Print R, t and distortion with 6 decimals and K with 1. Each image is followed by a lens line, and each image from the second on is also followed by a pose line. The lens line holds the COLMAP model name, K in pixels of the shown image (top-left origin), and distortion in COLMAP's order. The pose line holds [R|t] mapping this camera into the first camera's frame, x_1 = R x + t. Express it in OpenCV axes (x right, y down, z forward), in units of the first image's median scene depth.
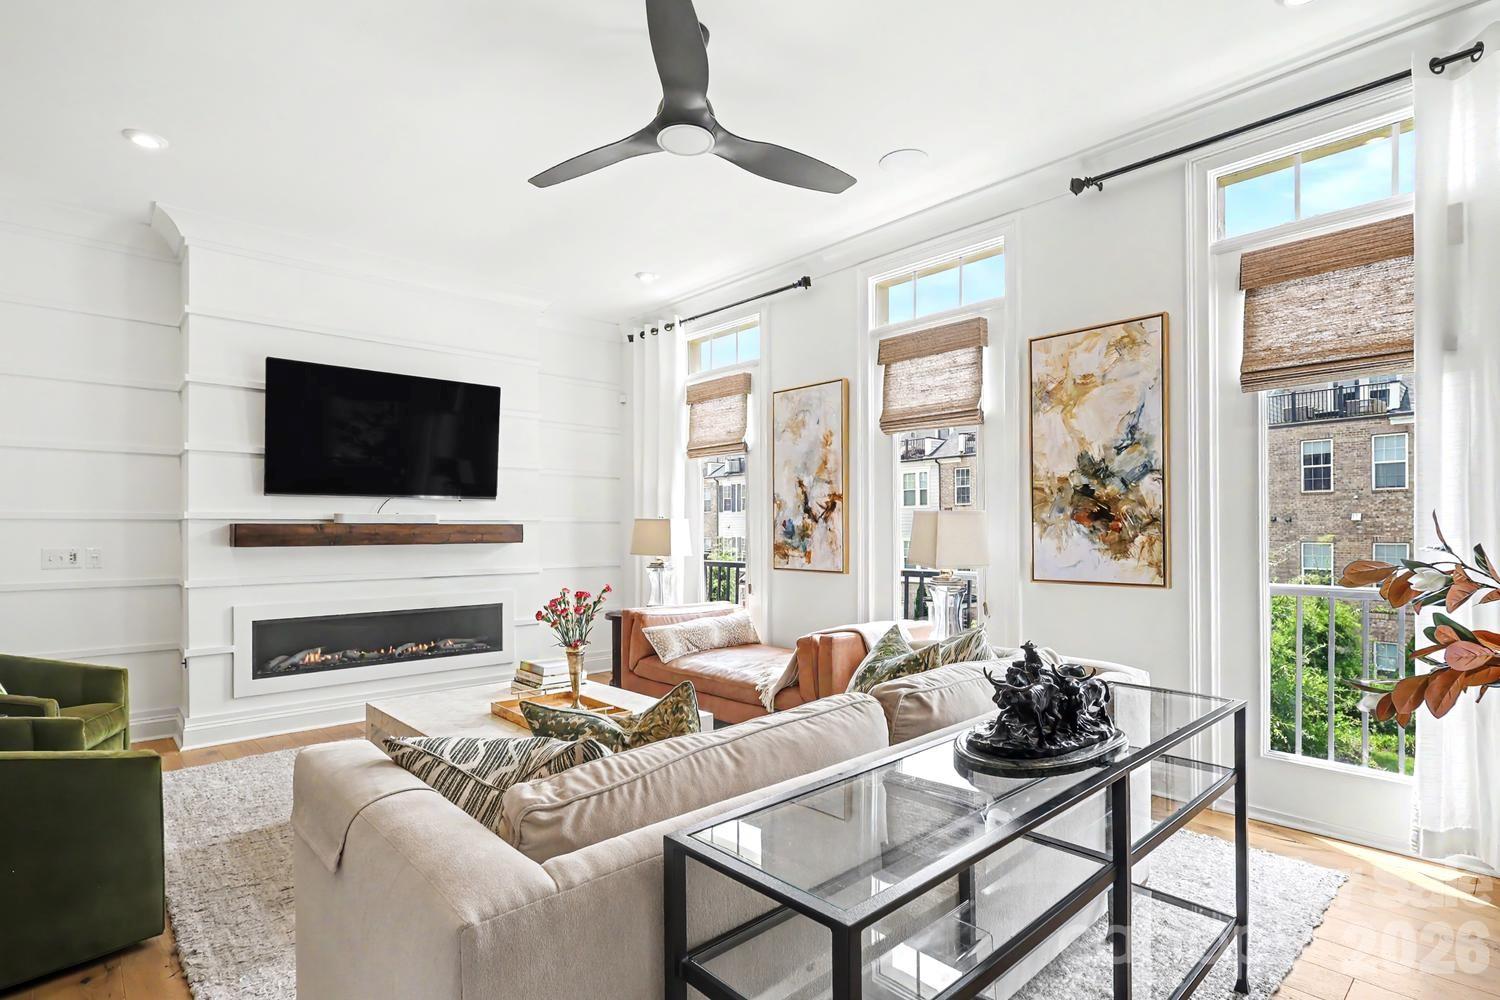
lens RADIAL K [[740.1, 0, 744.8], [0, 740.1, 525.1], [0, 0, 1]] dist [-0.003286, -0.000331]
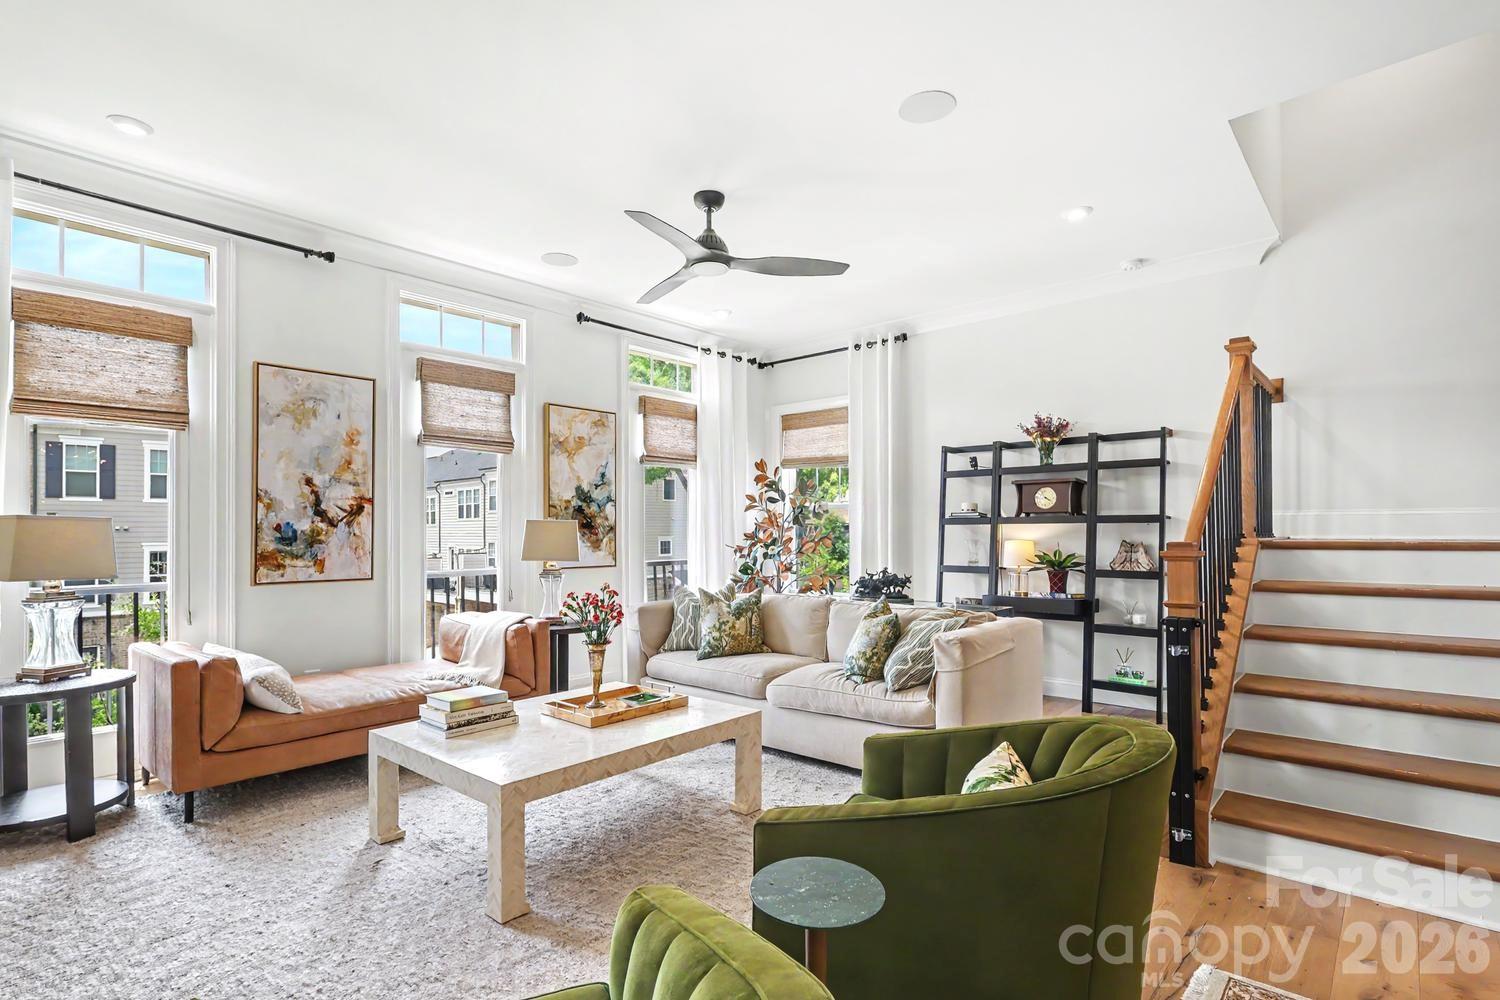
lens RADIAL K [[740.1, 0, 744.8], [0, 740.1, 525.1], [0, 0, 1]] dist [-0.003286, -0.000331]
pose [[-0.098346, 0.013467, 0.995061, -0.894320], [-0.001617, 0.999905, -0.013692, 0.006193], [-0.995151, -0.002956, -0.098315, 0.621028]]
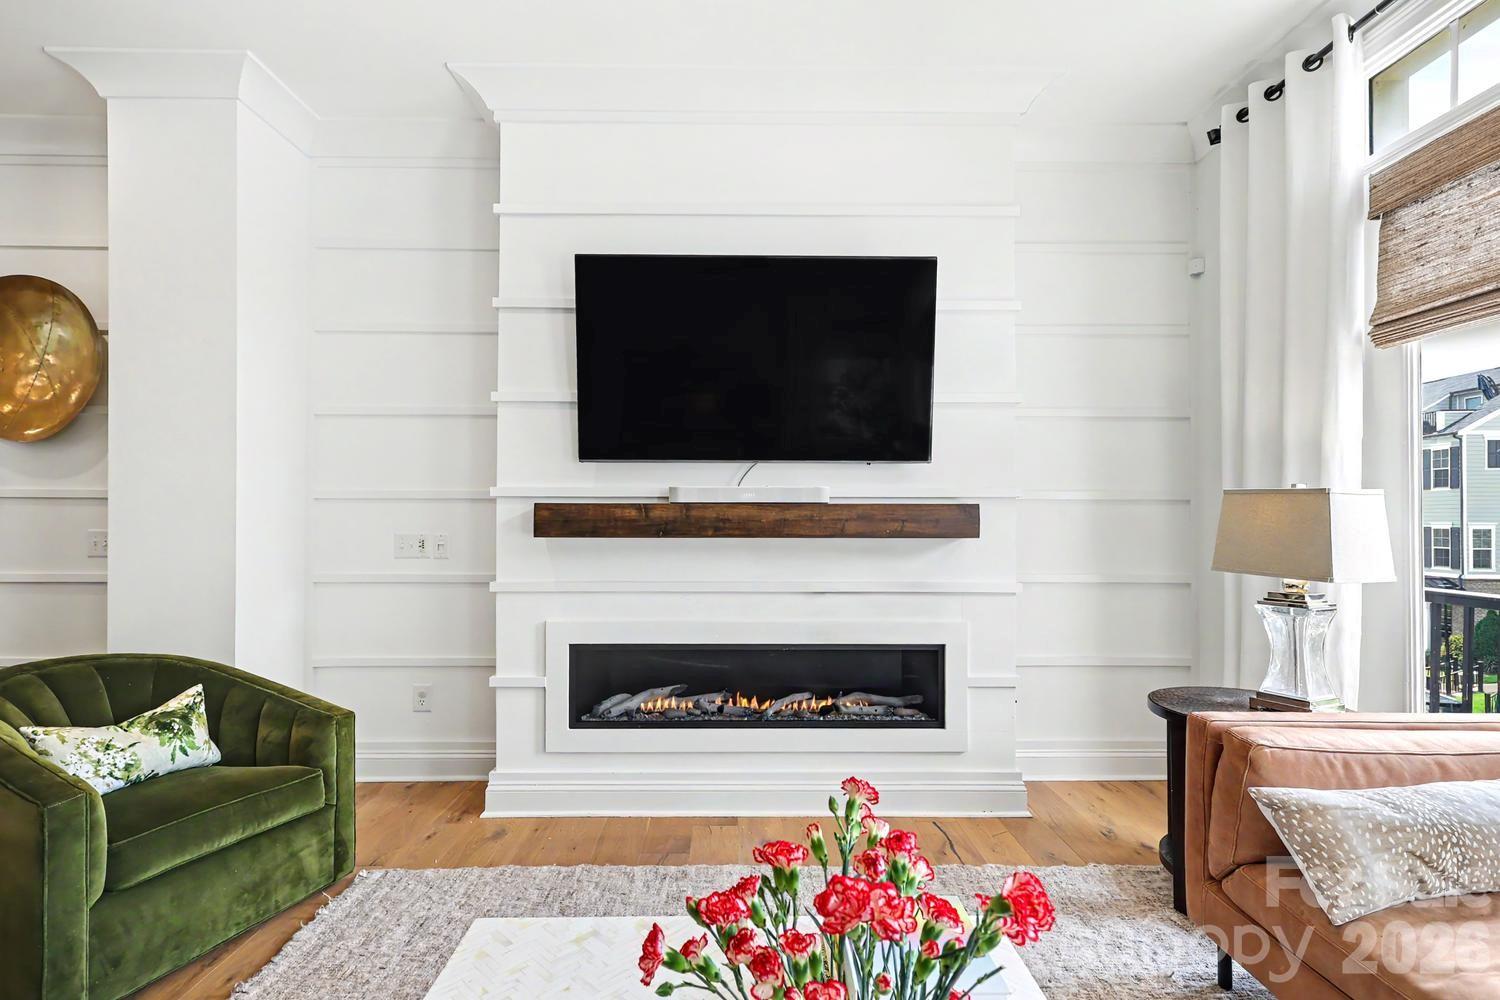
lens RADIAL K [[717.4, 0, 750.8], [0, 717.4, 508.9], [0, 0, 1]] dist [-0.000086, 0.000130]
pose [[0.746537, 0.000880, -0.665343, -0.088825], [-0.000394, 1.000000, 0.000880, 0.002582], [0.665343, -0.000395, 0.746537, 0.584908]]
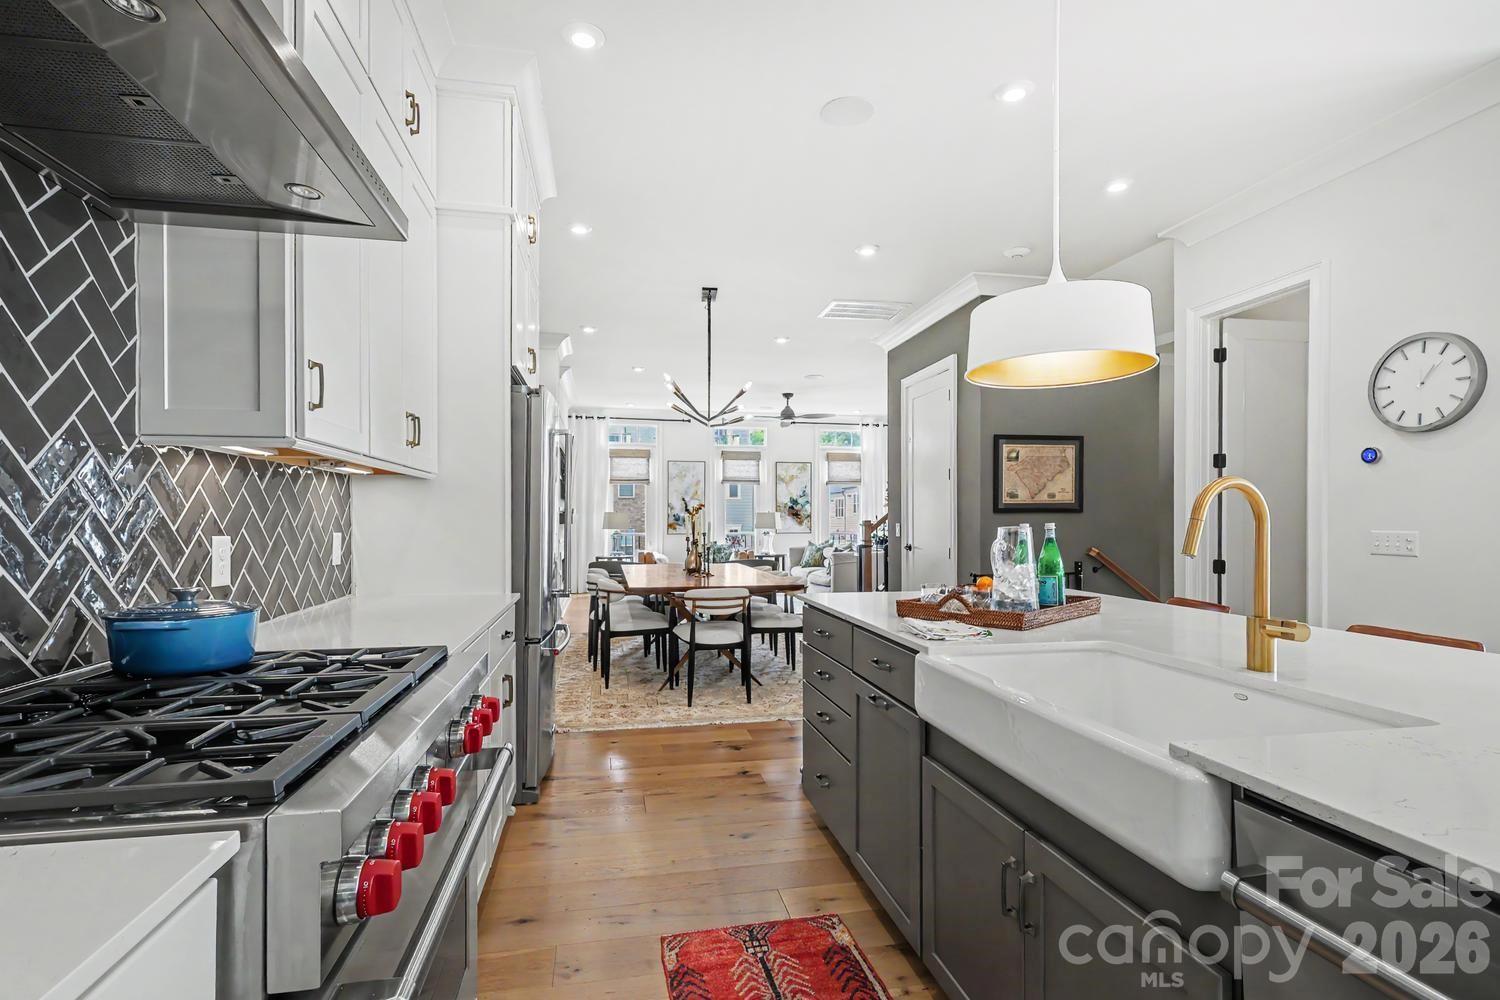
lens RADIAL K [[723.4, 0, 744.4], [0, 723.4, 522.7], [0, 0, 1]] dist [-0.002860, -0.000105]
pose [[0.522888, 0.000579, 0.852401, -2.057418], [-0.007546, 0.999964, 0.003949, 0.012477], [-0.852368, -0.008497, 0.522873, -0.498807]]
